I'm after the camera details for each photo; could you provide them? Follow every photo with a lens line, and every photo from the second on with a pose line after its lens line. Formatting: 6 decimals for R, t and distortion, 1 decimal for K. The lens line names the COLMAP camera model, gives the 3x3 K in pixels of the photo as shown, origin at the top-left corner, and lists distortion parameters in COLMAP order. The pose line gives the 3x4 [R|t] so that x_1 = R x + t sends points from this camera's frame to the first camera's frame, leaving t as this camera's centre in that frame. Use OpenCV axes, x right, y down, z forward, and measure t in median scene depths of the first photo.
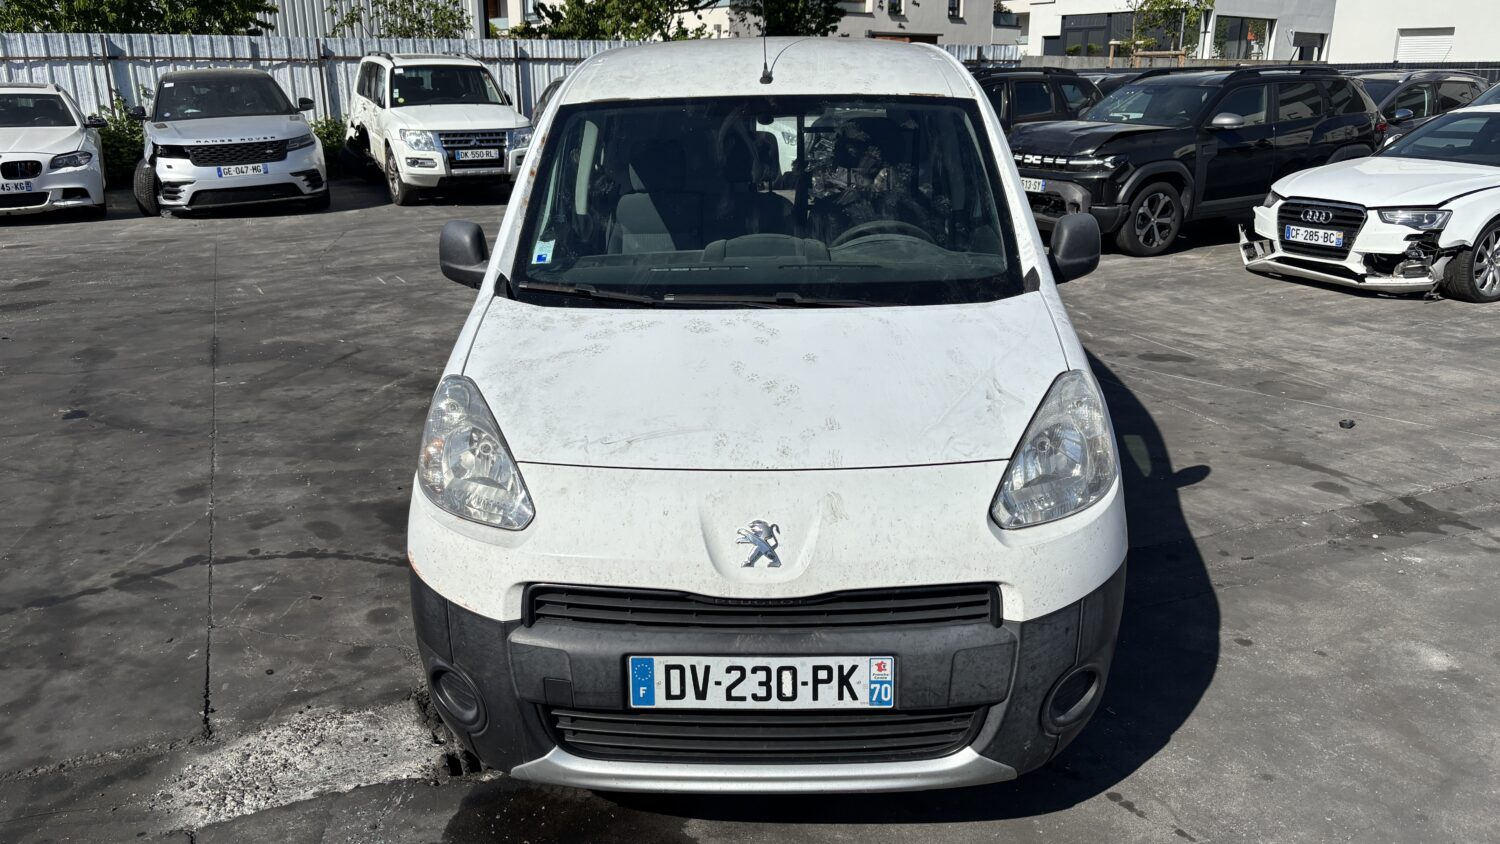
lens RADIAL K [[1125.5, 0, 744.3], [0, 1125.5, 424.1], [0, 0, 1]] dist [0.037940, -0.039127]
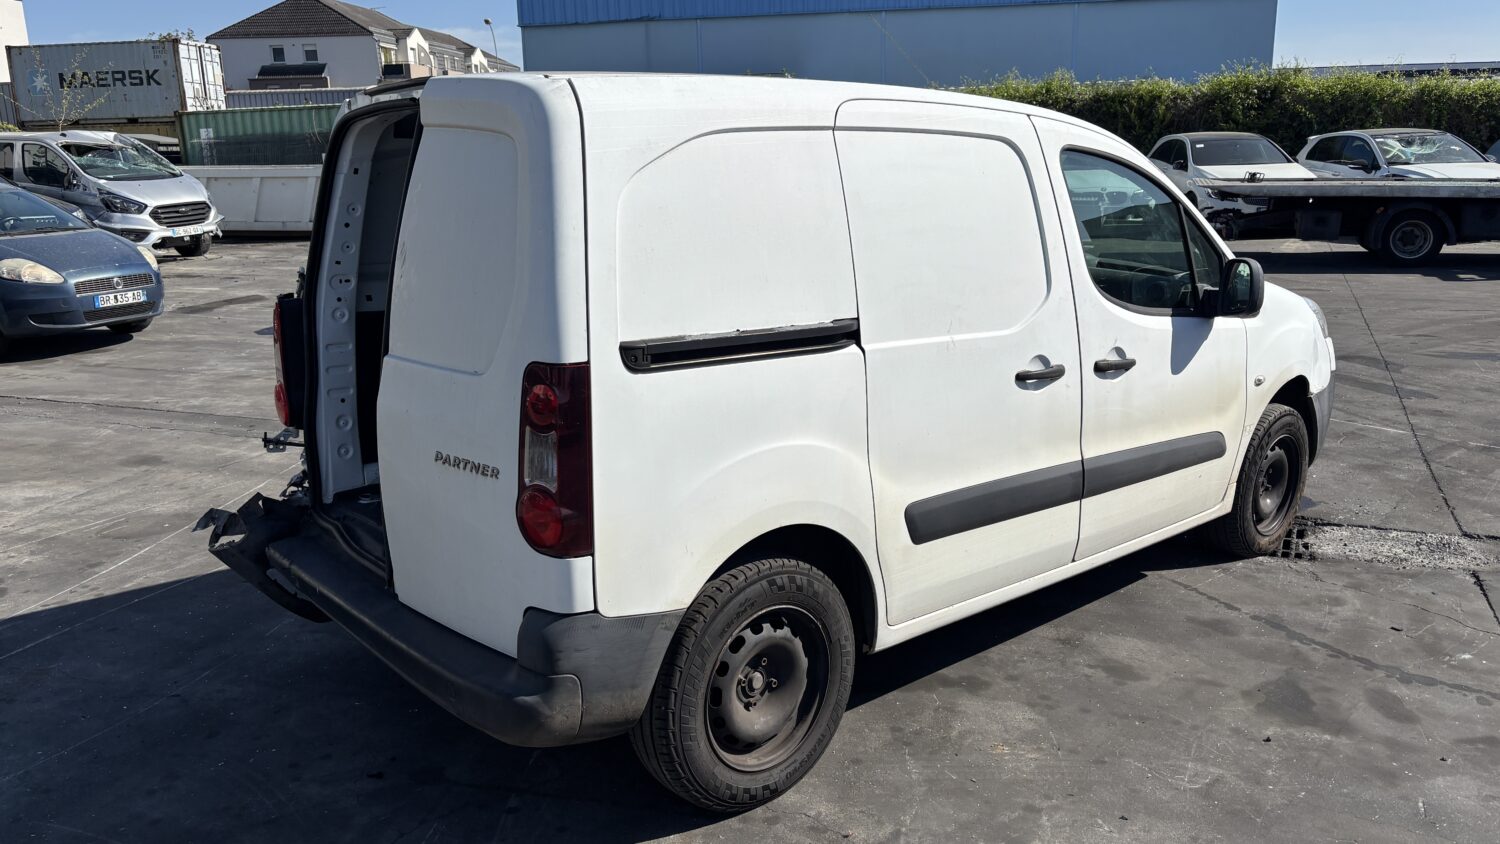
lens RADIAL K [[1125.5, 0, 749.4], [0, 1125.5, 419.1], [0, 0, 1]] dist [0.037940, -0.039127]
pose [[-0.673486, -0.148567, 0.724116, -0.622783], [0.237964, 0.883872, 0.402670, -0.499546], [-0.699849, 0.443506, -0.559923, 1.691496]]
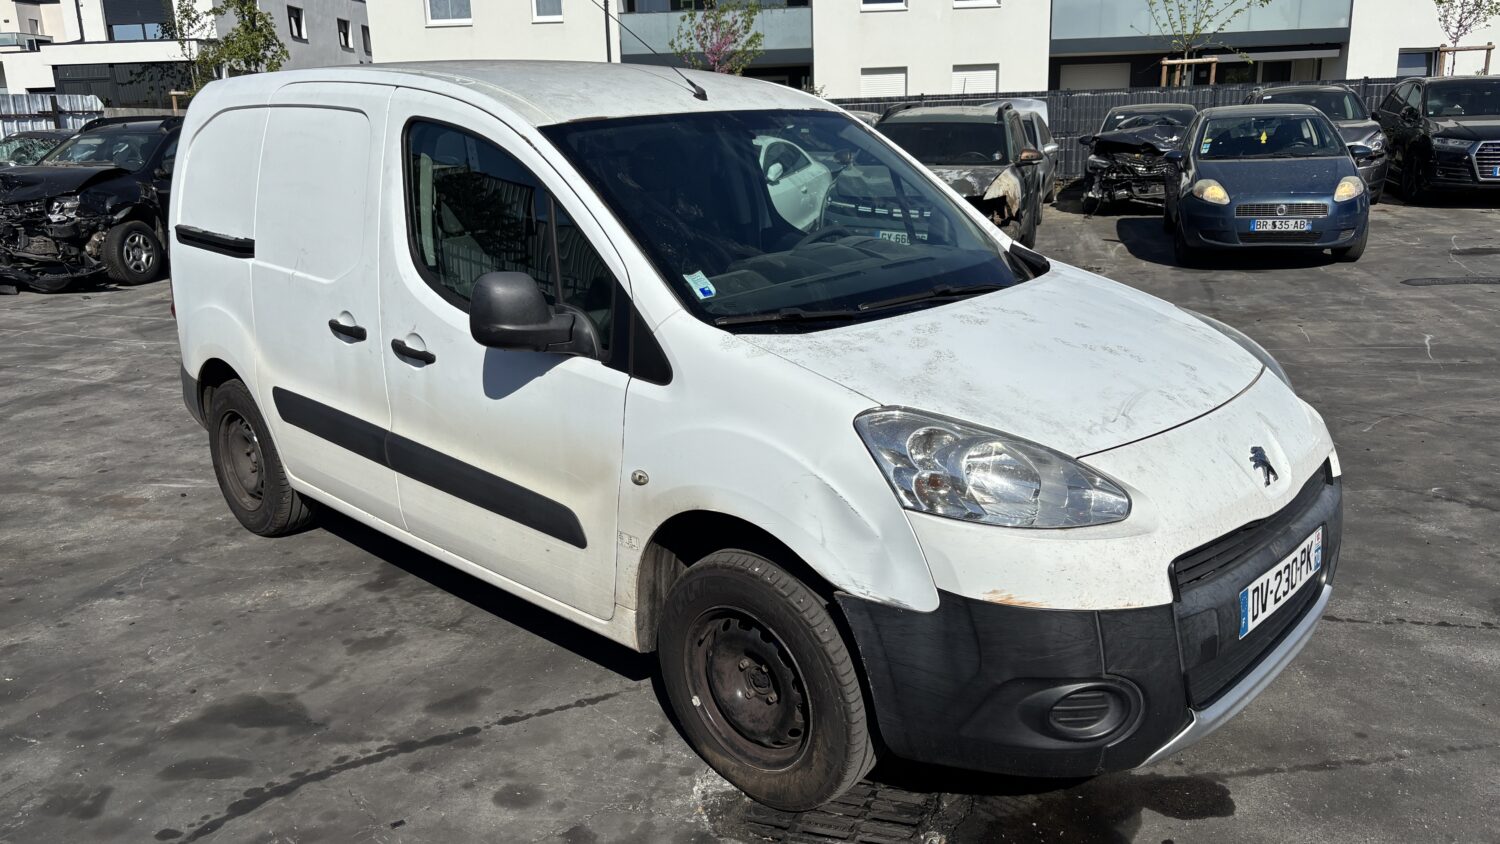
lens RADIAL K [[1125.5, 0, 748.5], [0, 1125.5, 420.6], [0, 0, 1]] dist [0.037940, -0.039127]
pose [[0.666014, -0.205567, 0.717055, -0.613700], [0.239686, 0.969277, 0.055250, -0.068341], [-0.706383, 0.135070, 0.694823, 0.289511]]
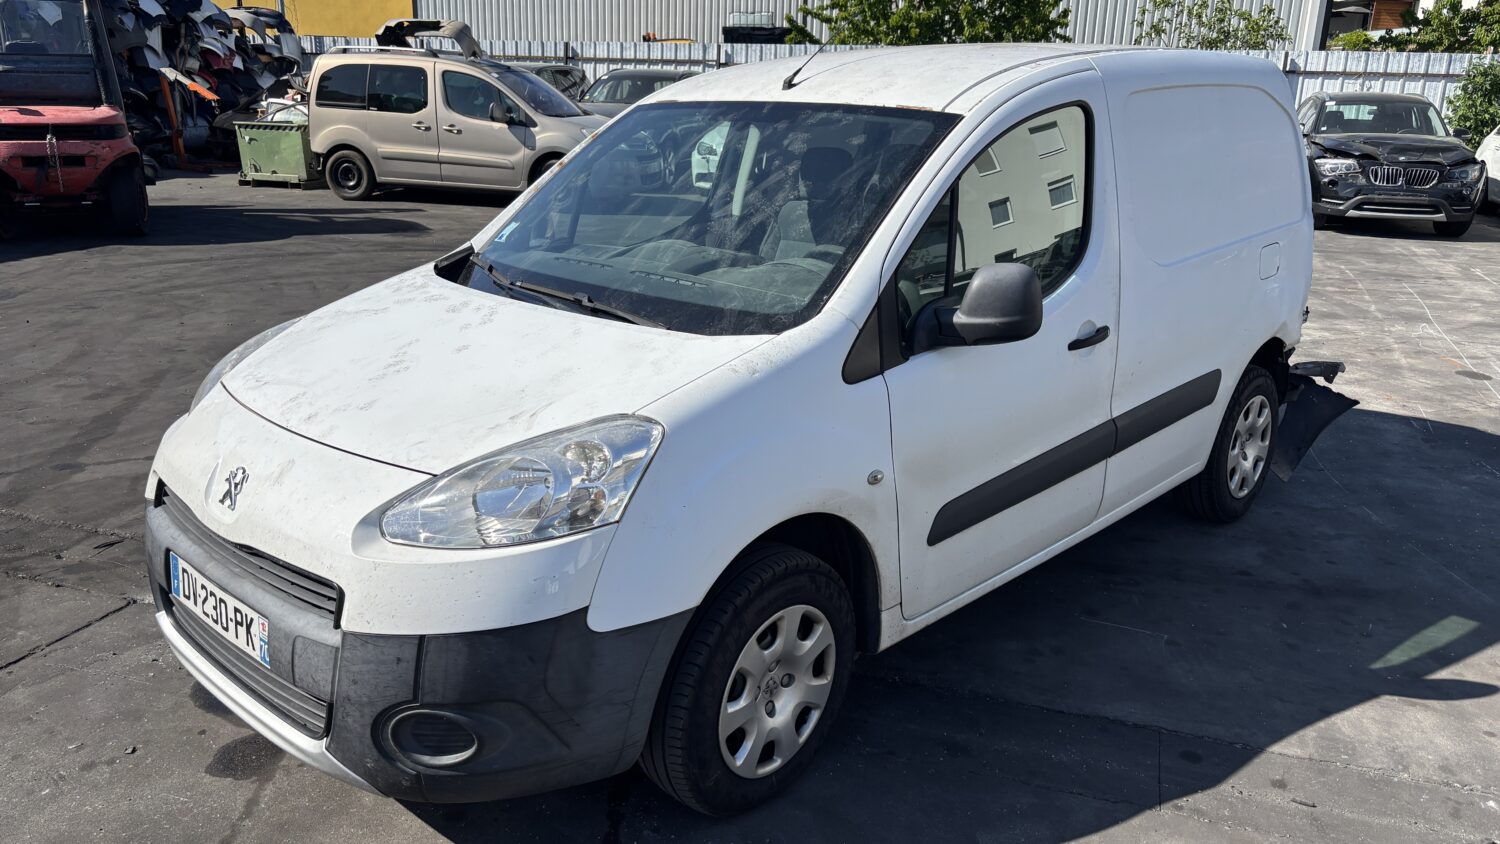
lens RADIAL K [[1125.5, 0, 753.8], [0, 1125.5, 420.8], [0, 0, 1]] dist [0.037940, -0.039127]
pose [[0.747843, 0.219285, -0.626615, 0.560890], [-0.226147, 0.971567, 0.070103, -0.077616], [0.624171, 0.089281, 0.776170, 0.229718]]
